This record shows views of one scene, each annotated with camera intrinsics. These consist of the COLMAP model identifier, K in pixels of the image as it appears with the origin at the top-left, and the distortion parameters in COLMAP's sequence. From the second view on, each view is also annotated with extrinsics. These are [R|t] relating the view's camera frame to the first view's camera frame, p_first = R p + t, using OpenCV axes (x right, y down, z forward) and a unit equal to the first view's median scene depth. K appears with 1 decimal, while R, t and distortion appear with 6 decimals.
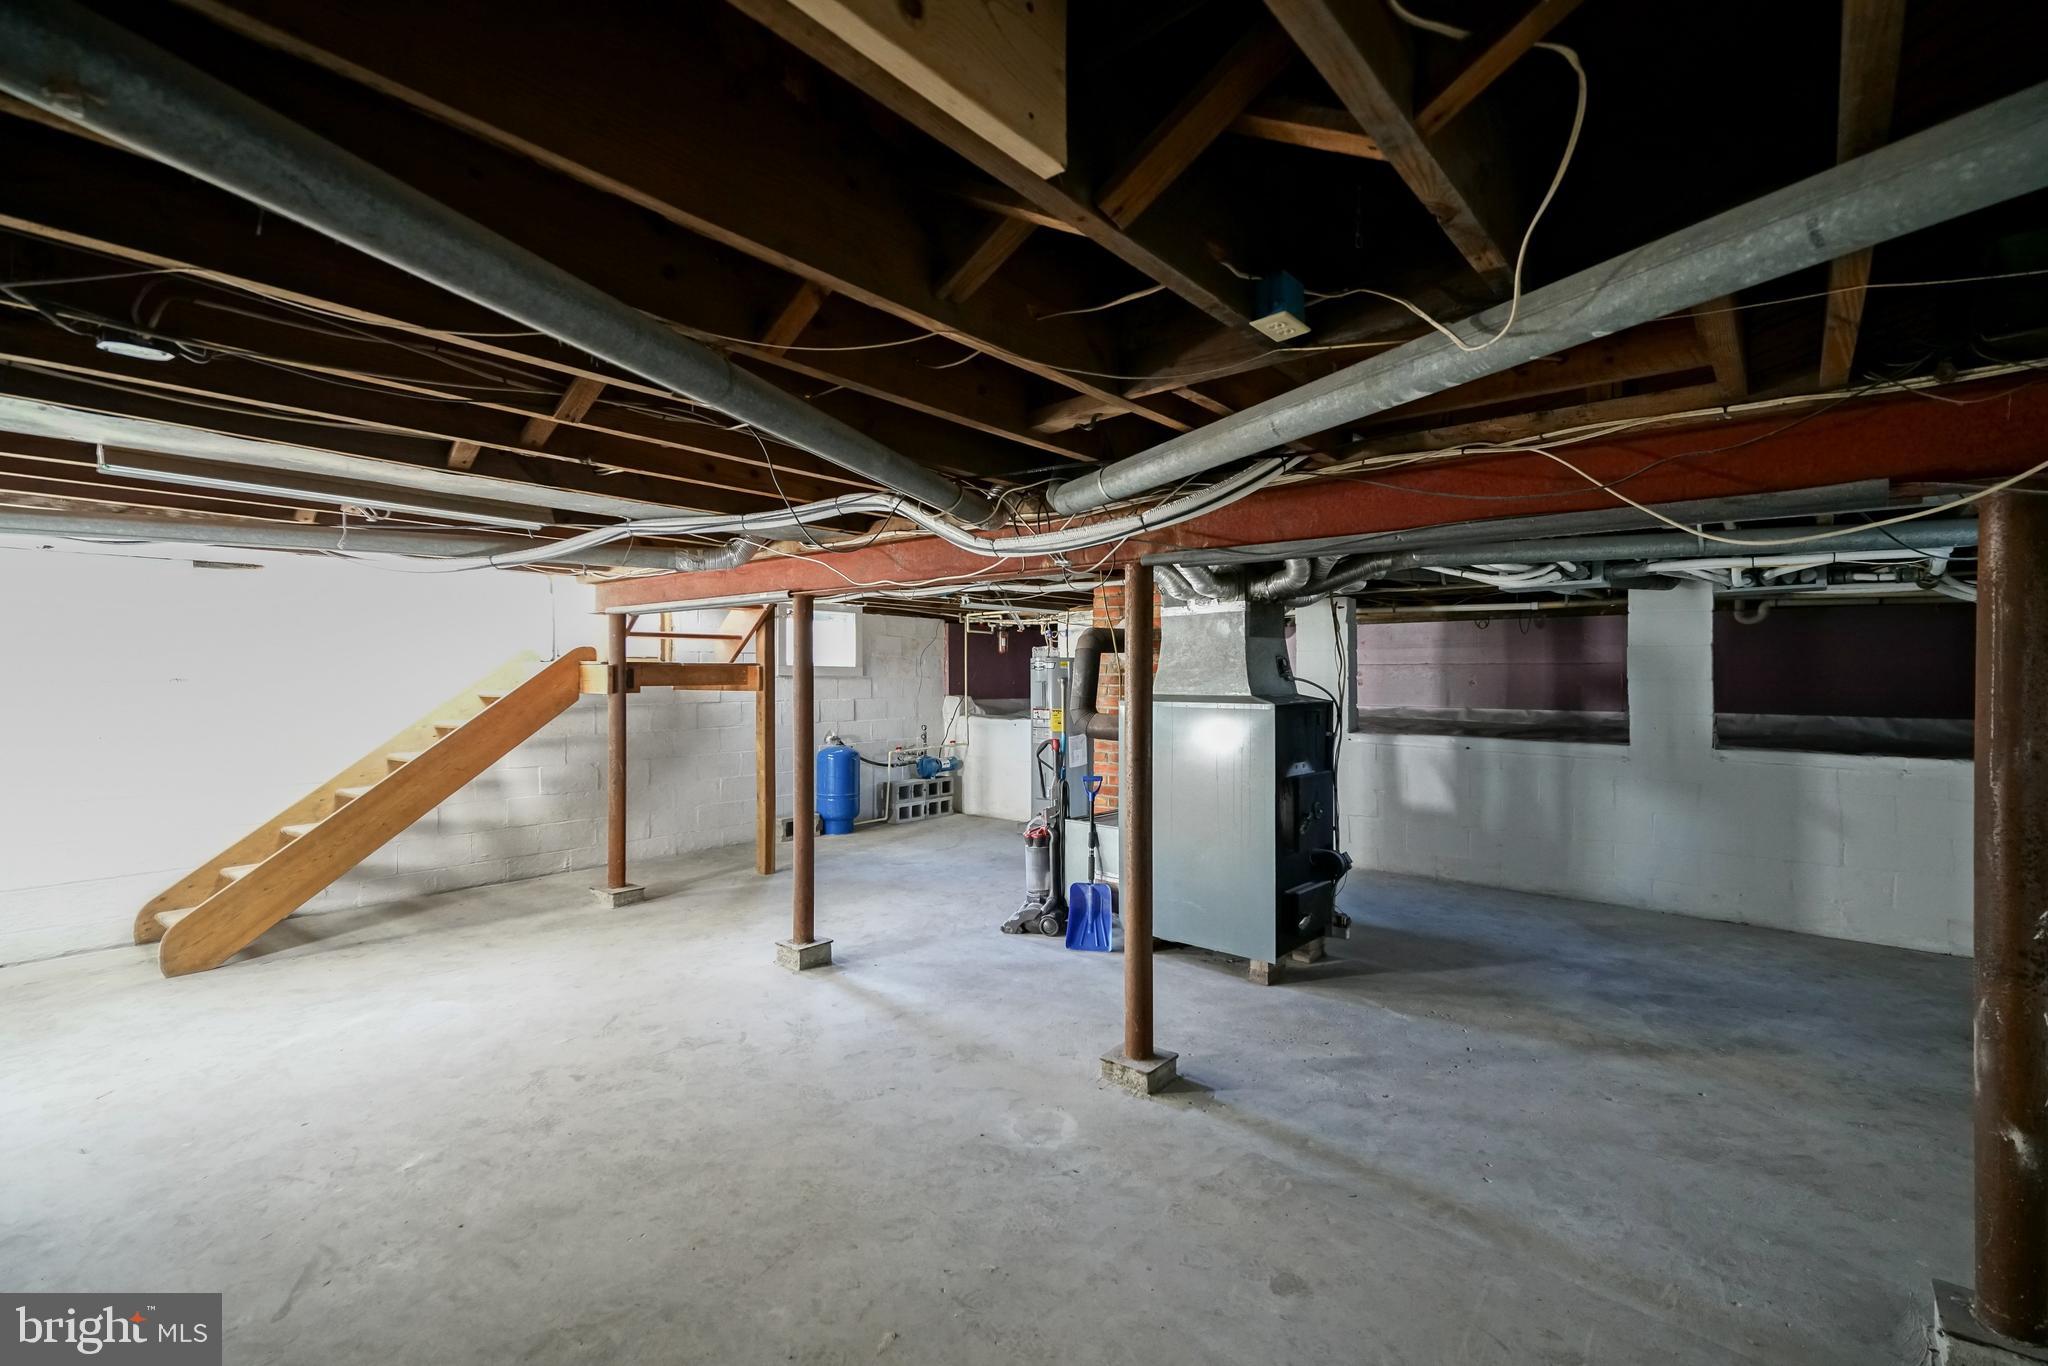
lens RADIAL K [[922.6, 0, 1018.4], [0, 922.6, 678.3], [0, 0, 1]] dist [0.031979, -0.000340]
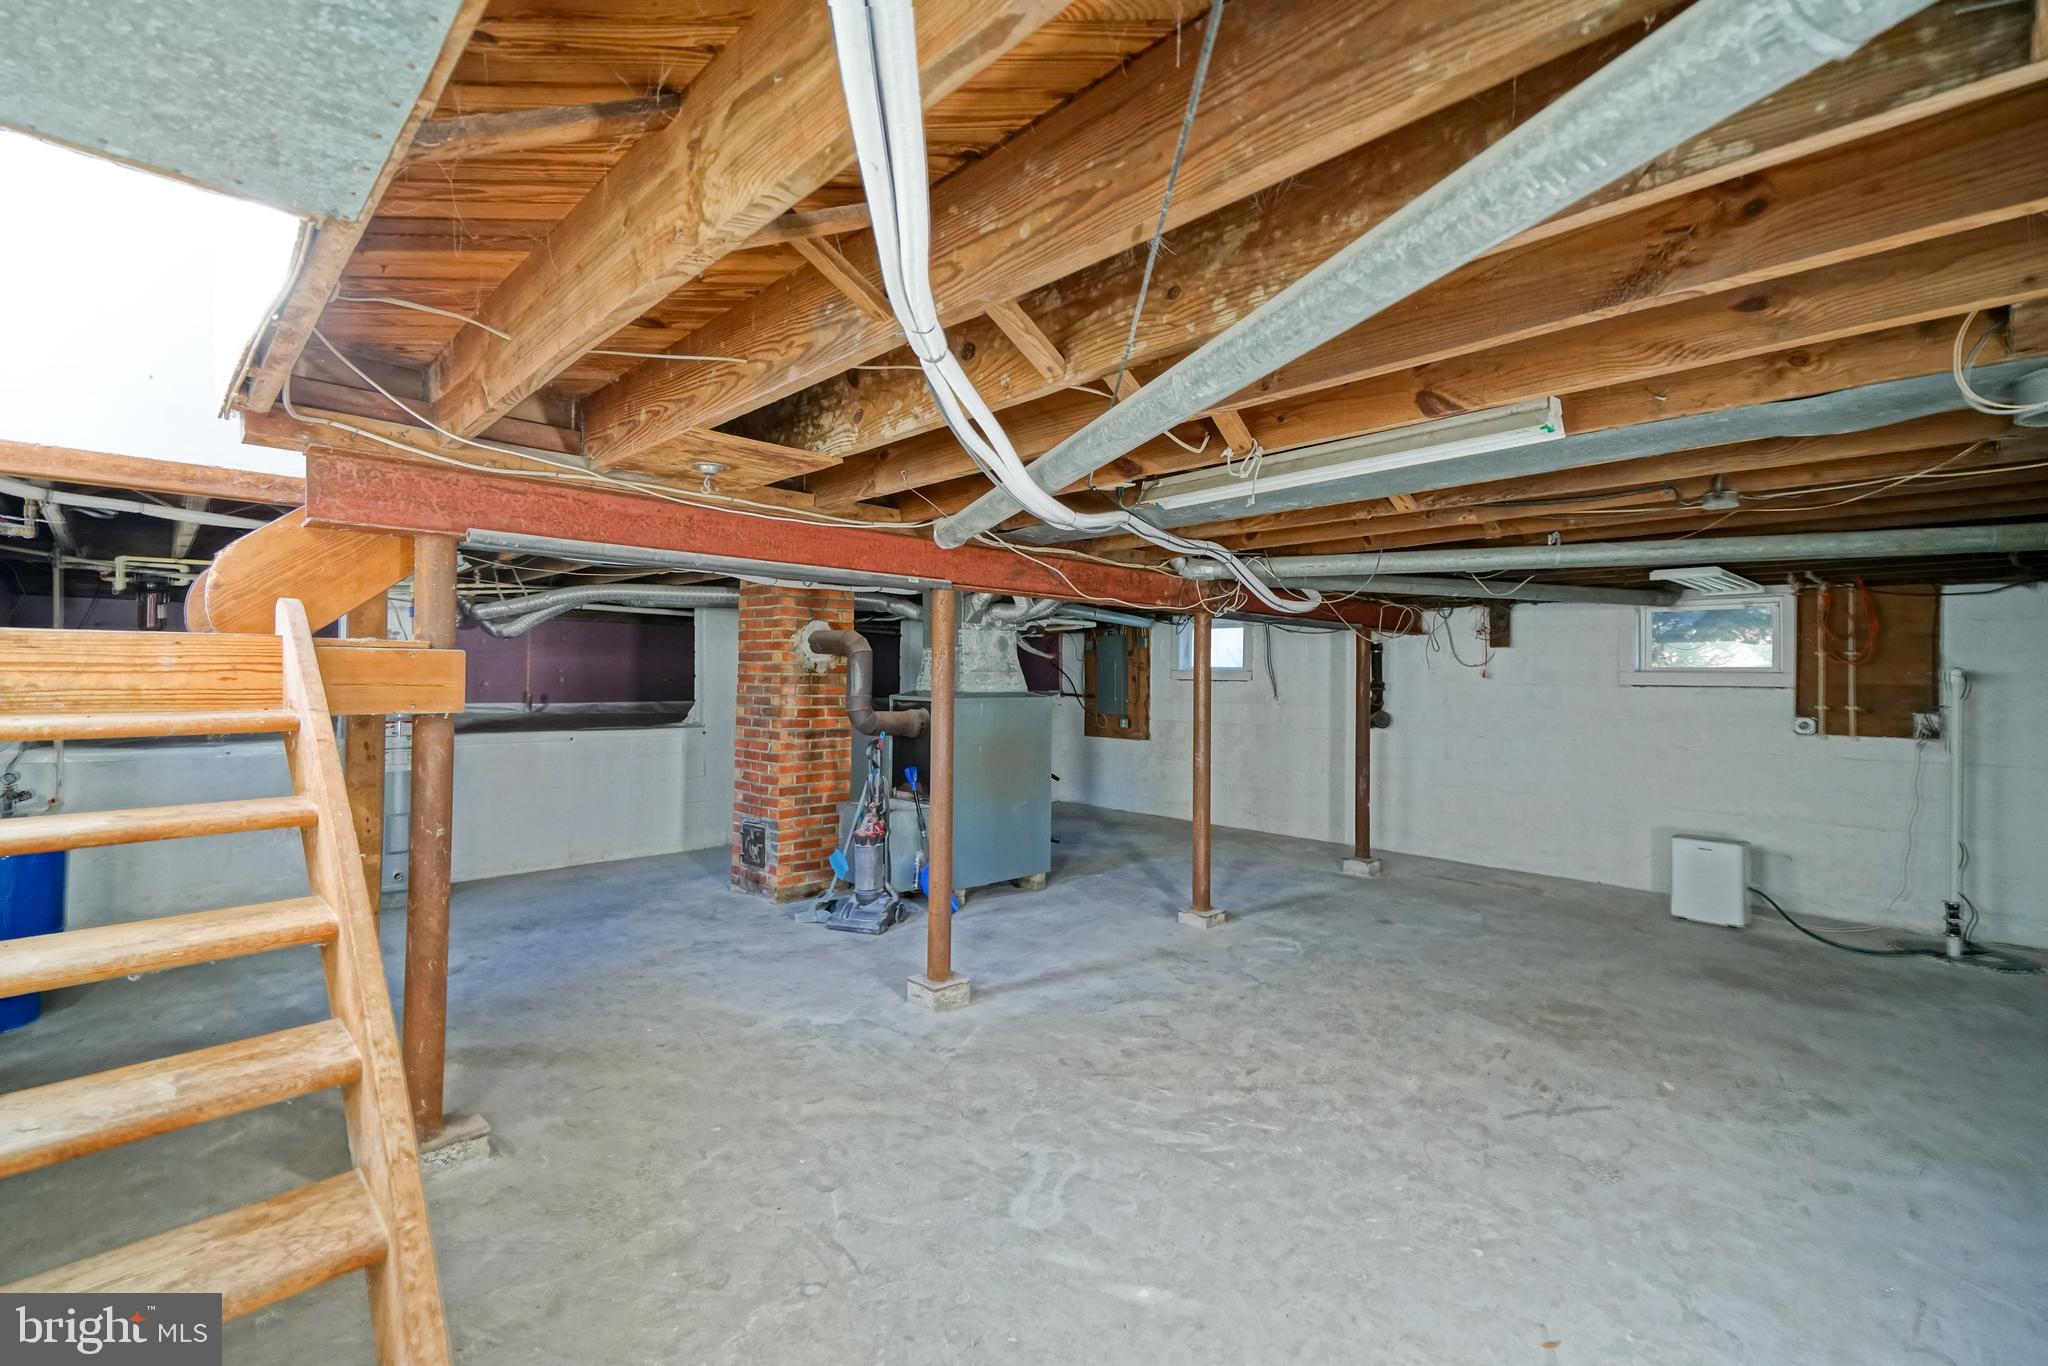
lens RADIAL K [[922.6, 0, 1021.3], [0, 922.6, 675.7], [0, 0, 1]] dist [0.031979, -0.000340]
pose [[0.097816, -0.003427, 0.995199, -1.263408], [-0.002582, 0.999990, 0.003697, -0.005830], [-0.995201, -0.002932, 0.097806, 0.968478]]
